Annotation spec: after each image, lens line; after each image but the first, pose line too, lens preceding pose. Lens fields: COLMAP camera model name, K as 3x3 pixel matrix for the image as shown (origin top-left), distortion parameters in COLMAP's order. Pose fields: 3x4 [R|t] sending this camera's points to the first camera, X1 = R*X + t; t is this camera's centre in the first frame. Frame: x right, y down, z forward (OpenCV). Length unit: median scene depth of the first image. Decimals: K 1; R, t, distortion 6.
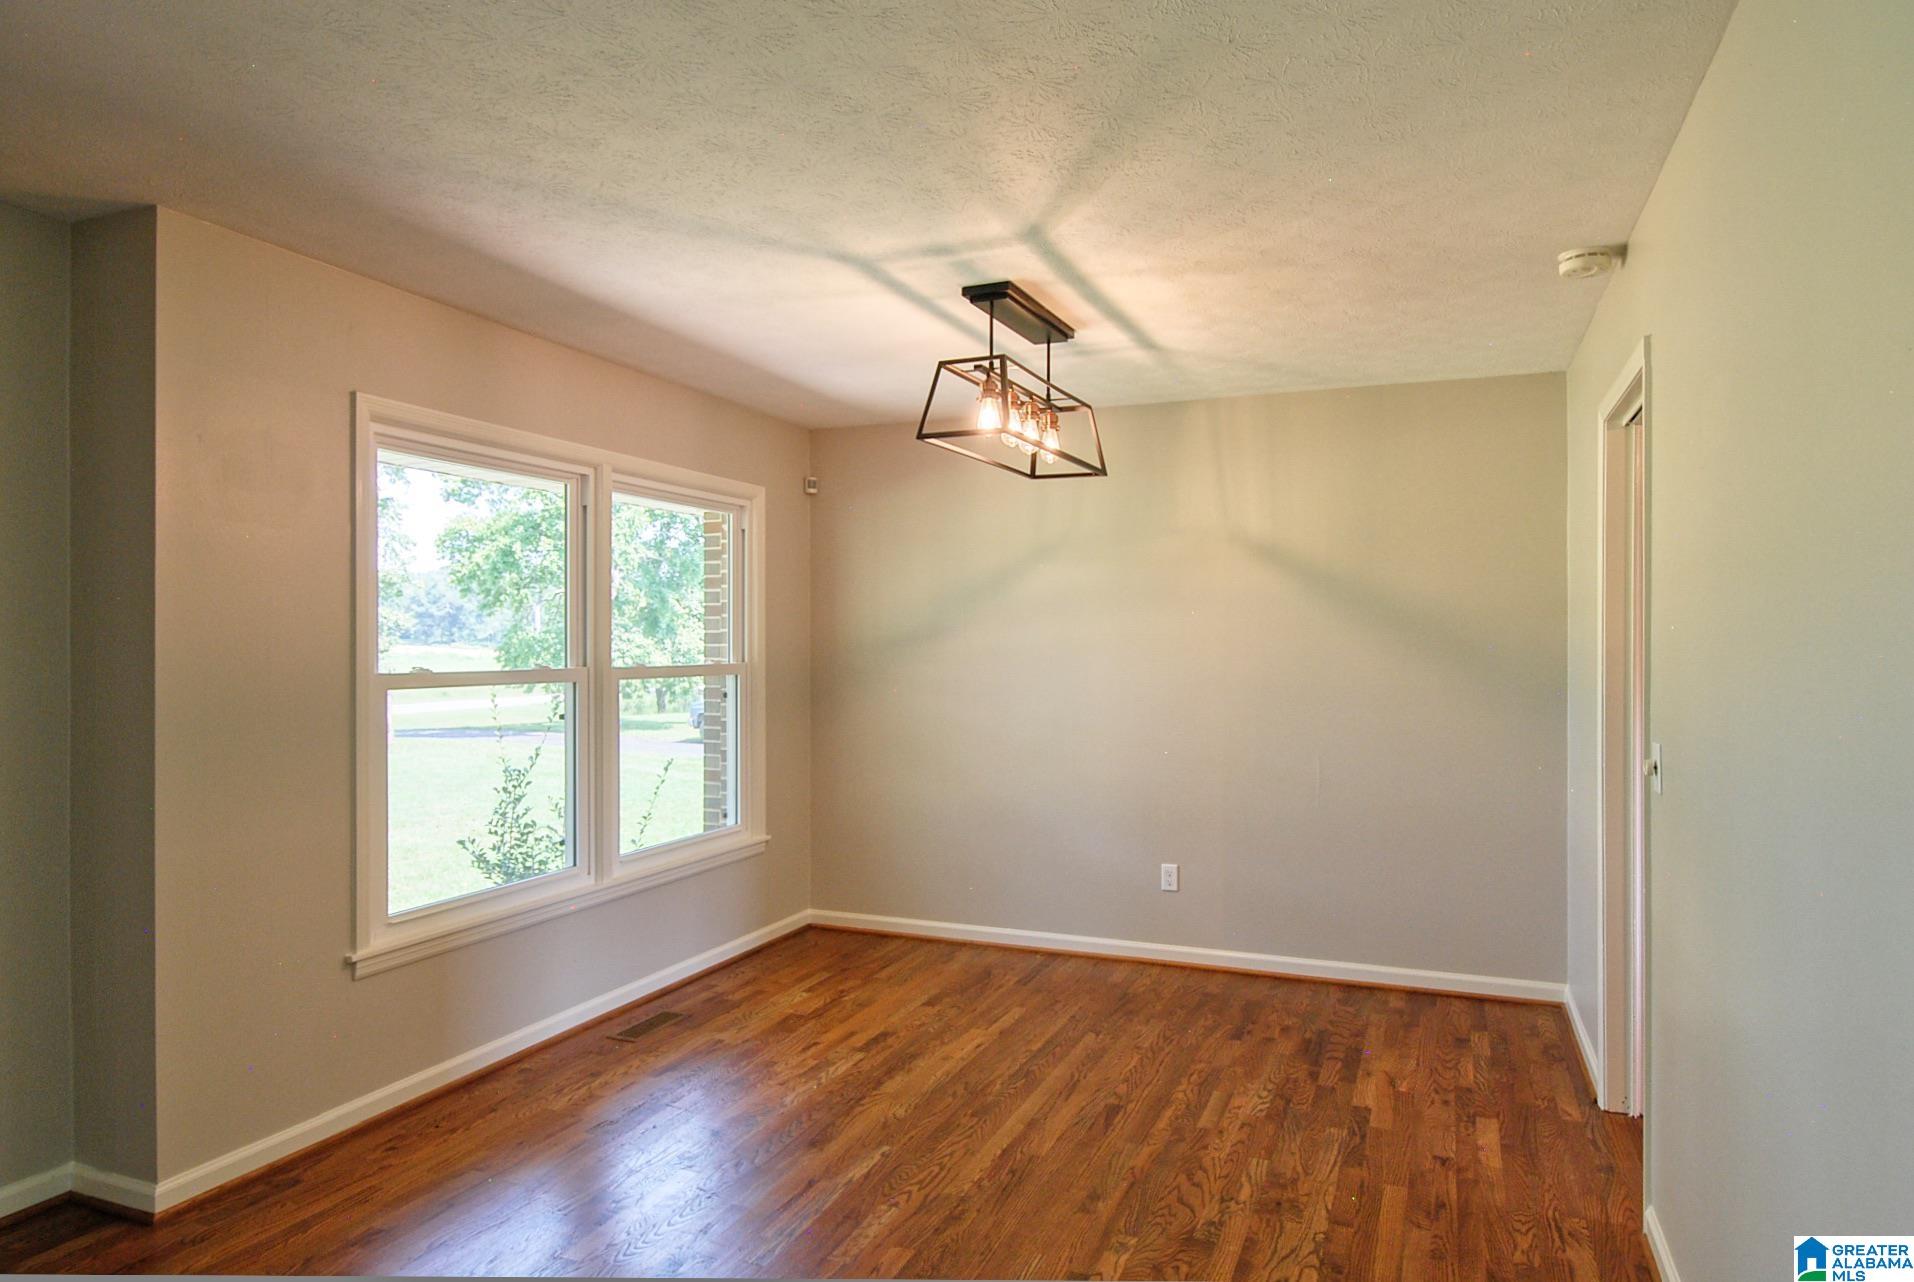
lens RADIAL K [[1149.8, 0, 953.8], [0, 1149.8, 646.3], [0, 0, 1]] dist [0.007573, 0.001865]
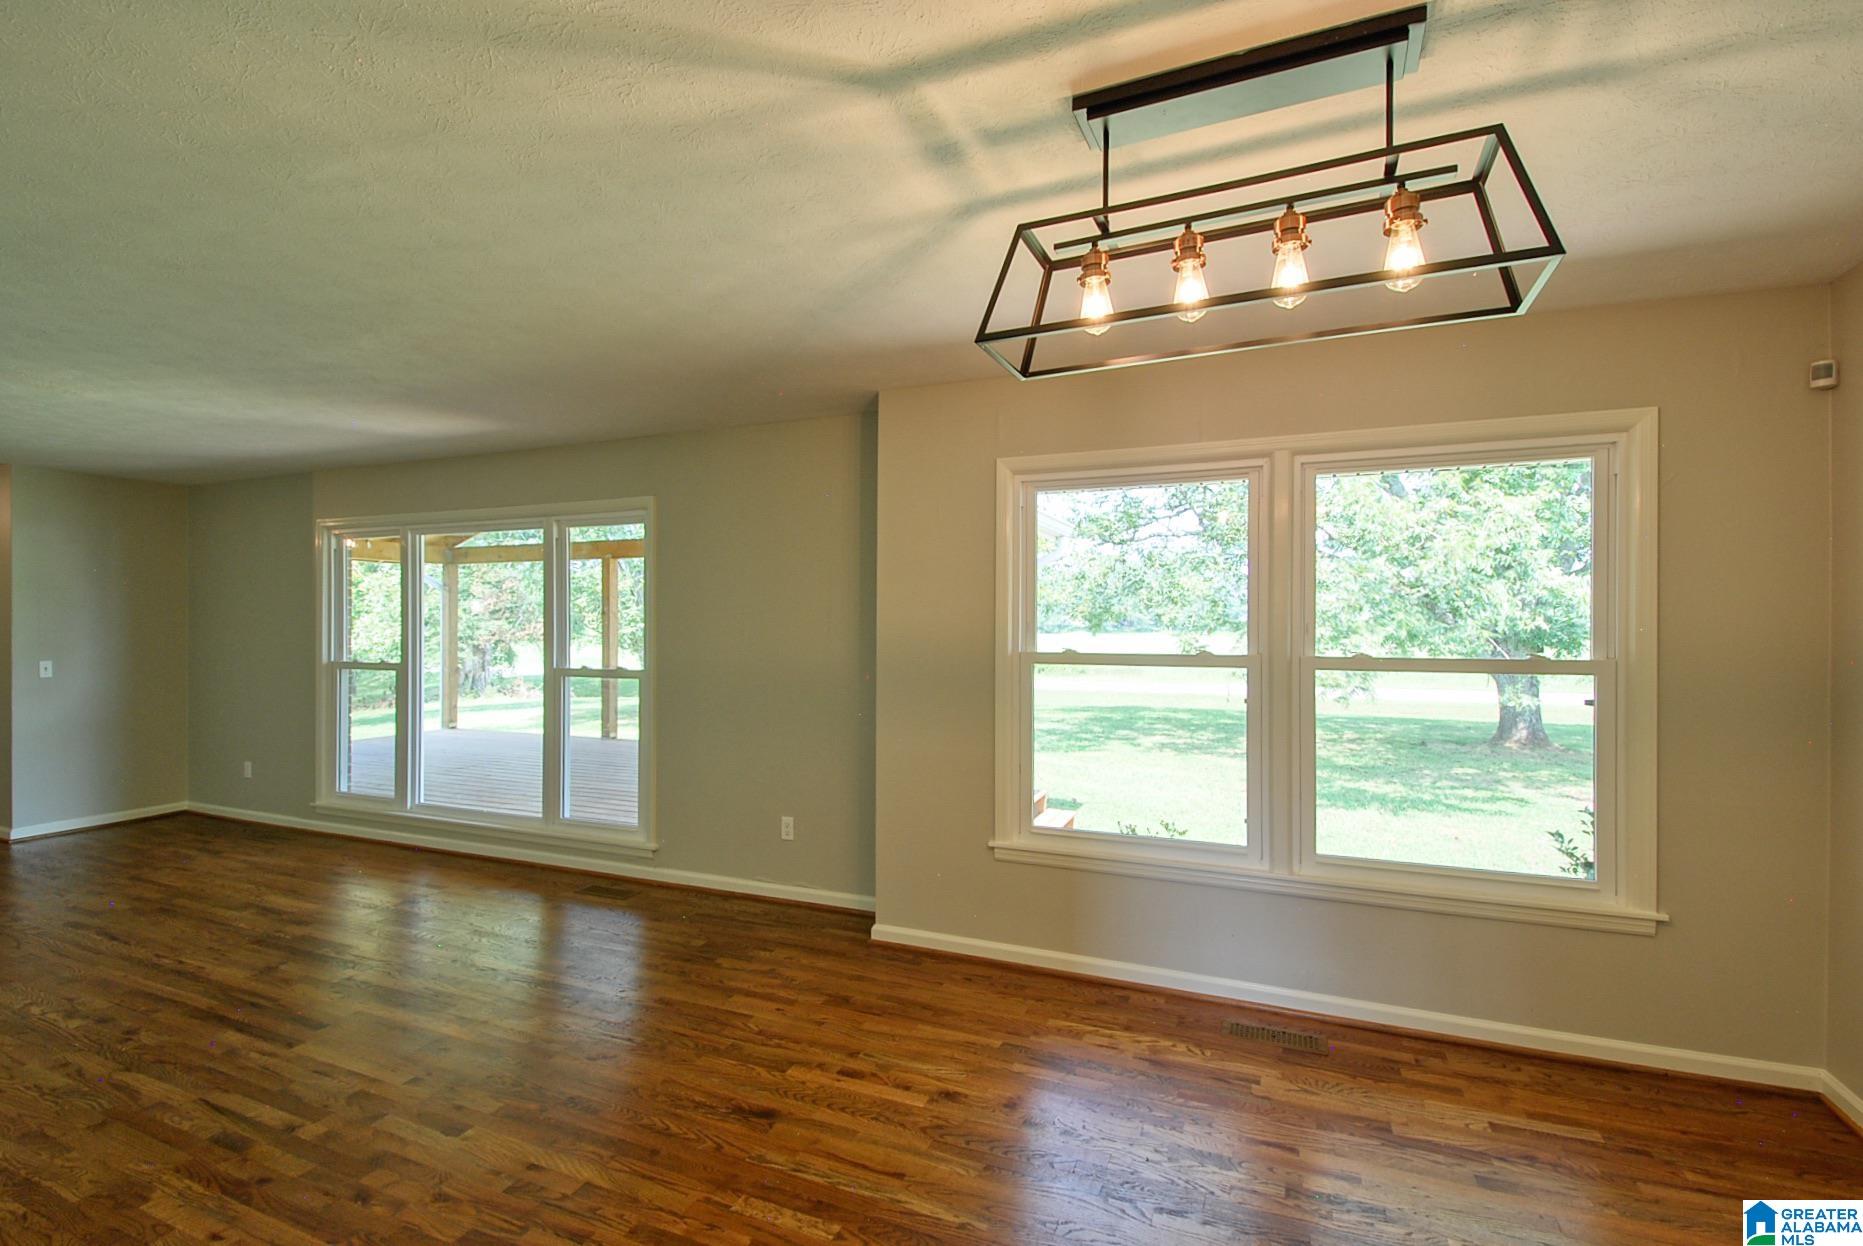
lens RADIAL K [[818.5, 0, 924.7], [0, 818.5, 615.6], [0, 0, 1]] dist [-0.008865, -0.002913]
pose [[0.001277, -0.014367, -0.999896, 0.411825], [-0.005806, 0.999880, -0.014374, -0.003783], [0.999982, 0.005823, 0.001193, 0.719306]]
